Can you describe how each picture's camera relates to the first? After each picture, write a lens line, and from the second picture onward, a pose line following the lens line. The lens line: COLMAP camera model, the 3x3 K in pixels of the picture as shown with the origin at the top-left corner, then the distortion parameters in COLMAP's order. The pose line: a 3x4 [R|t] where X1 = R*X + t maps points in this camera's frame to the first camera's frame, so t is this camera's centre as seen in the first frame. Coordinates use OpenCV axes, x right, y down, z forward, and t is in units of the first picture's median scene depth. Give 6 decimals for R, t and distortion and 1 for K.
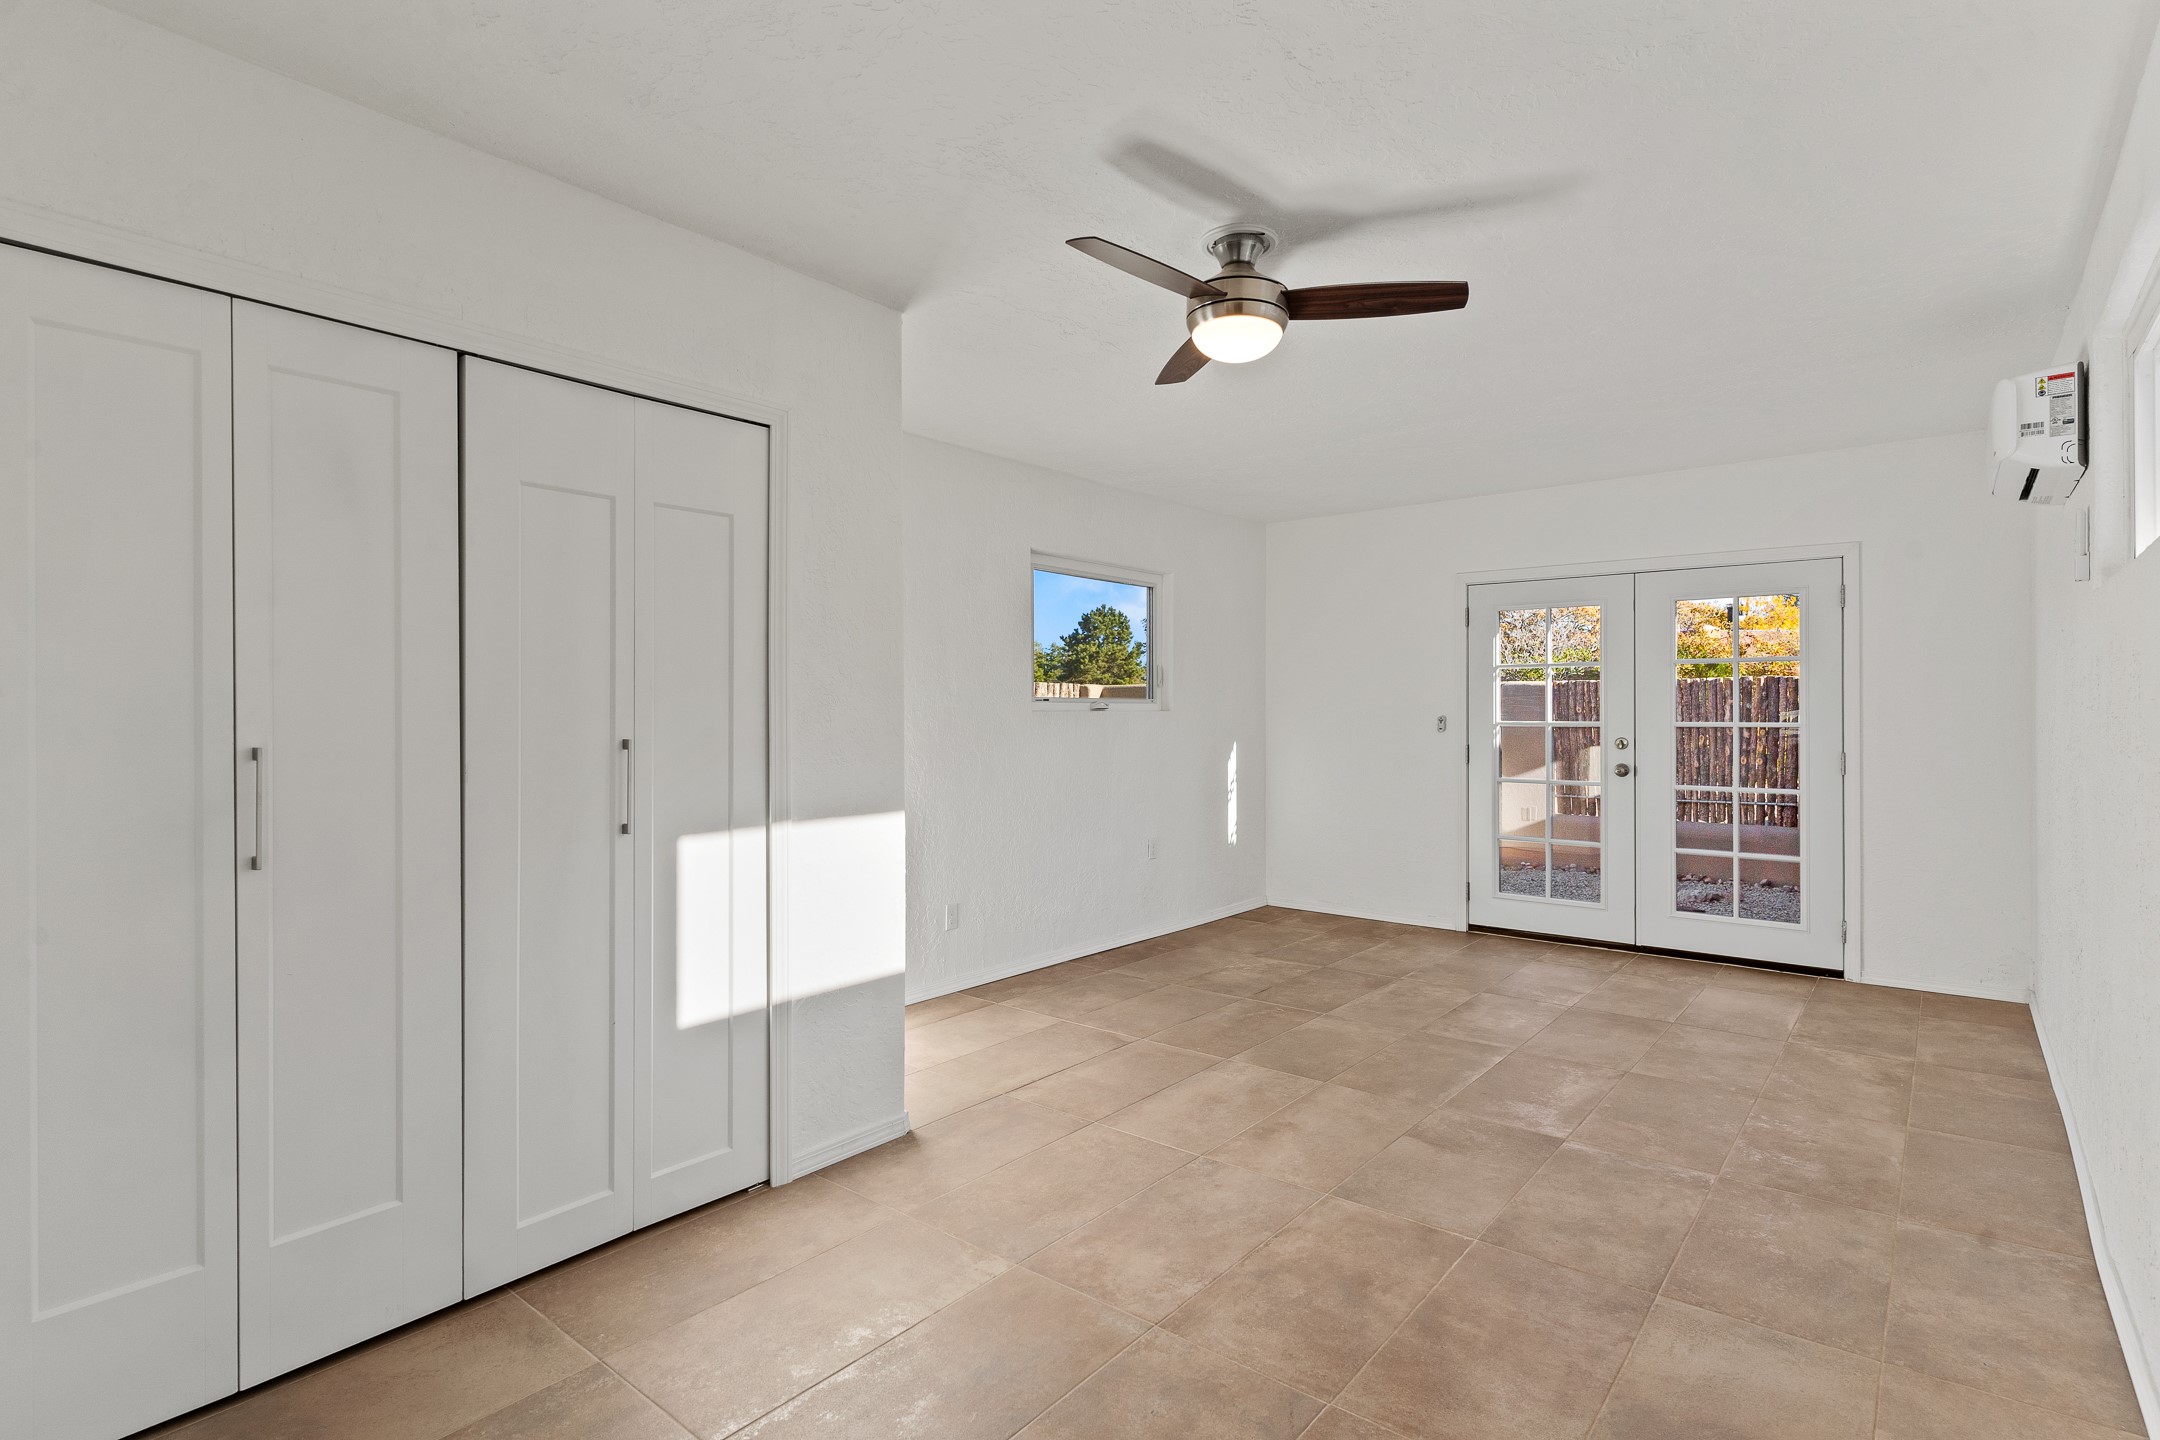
lens RADIAL K [[1045.5, 0, 1091.8], [0, 1045.5, 700.0], [0, 0, 1]] dist [0.000860, -0.000448]
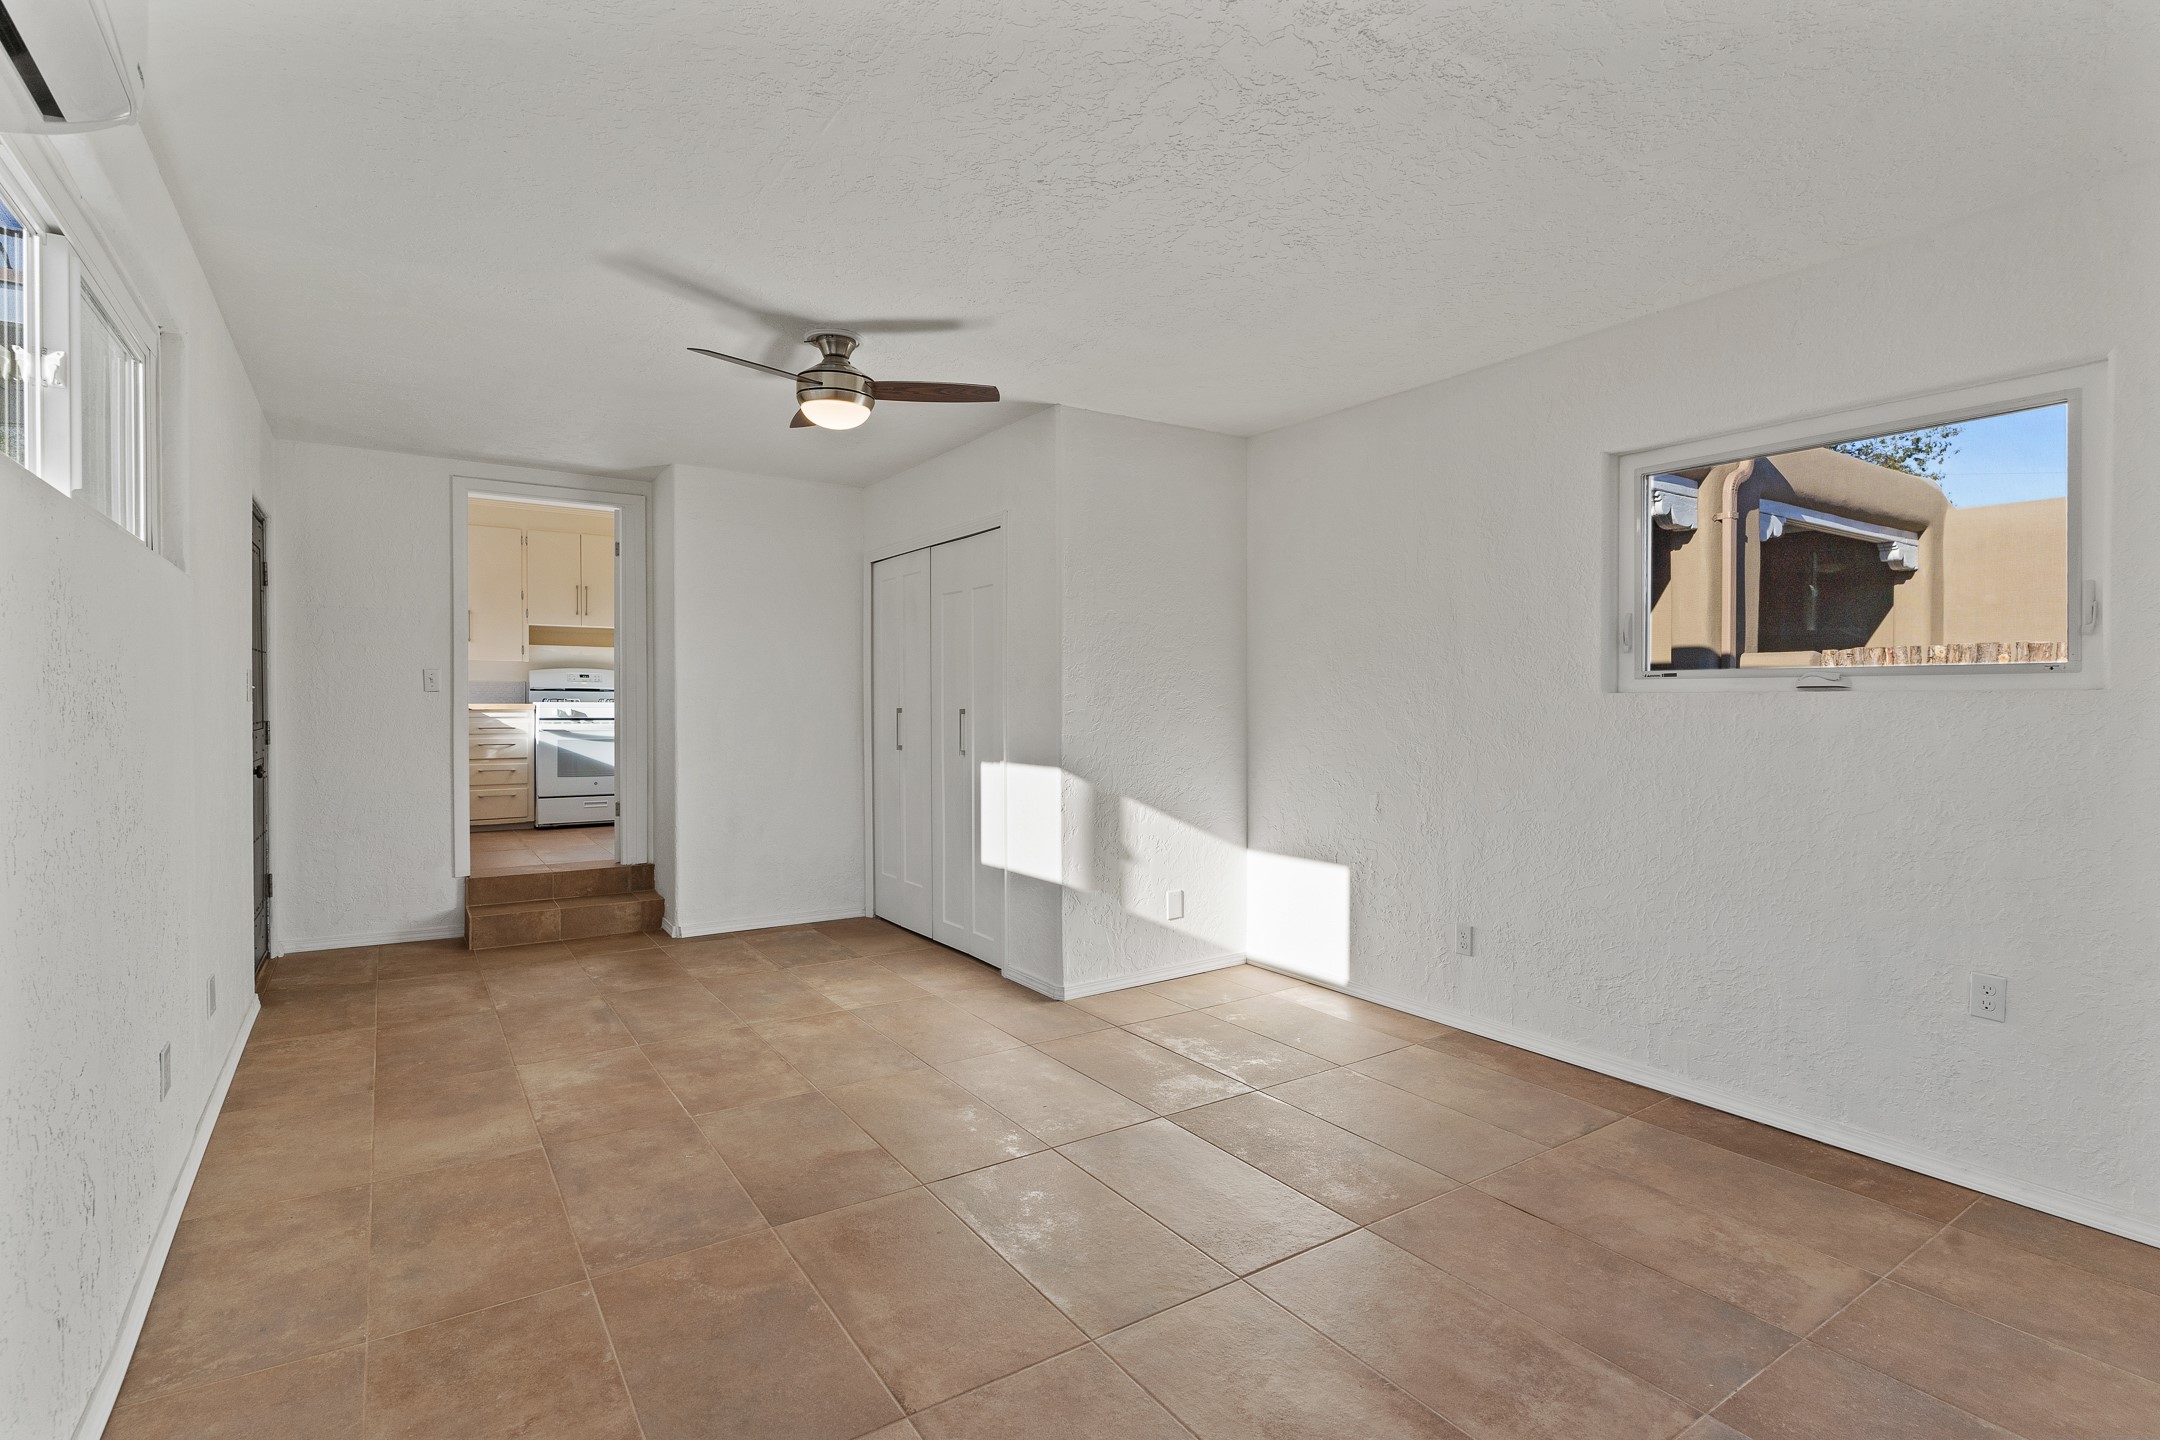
lens RADIAL K [[1045.5, 0, 1091.8], [0, 1045.5, 700.0], [0, 0, 1]] dist [0.000860, -0.000448]
pose [[-0.288201, -0.004676, -0.957559, 1.457677], [0.010588, 0.999911, -0.008069, 0.041259], [0.957512, -0.012464, -0.288126, 1.869781]]
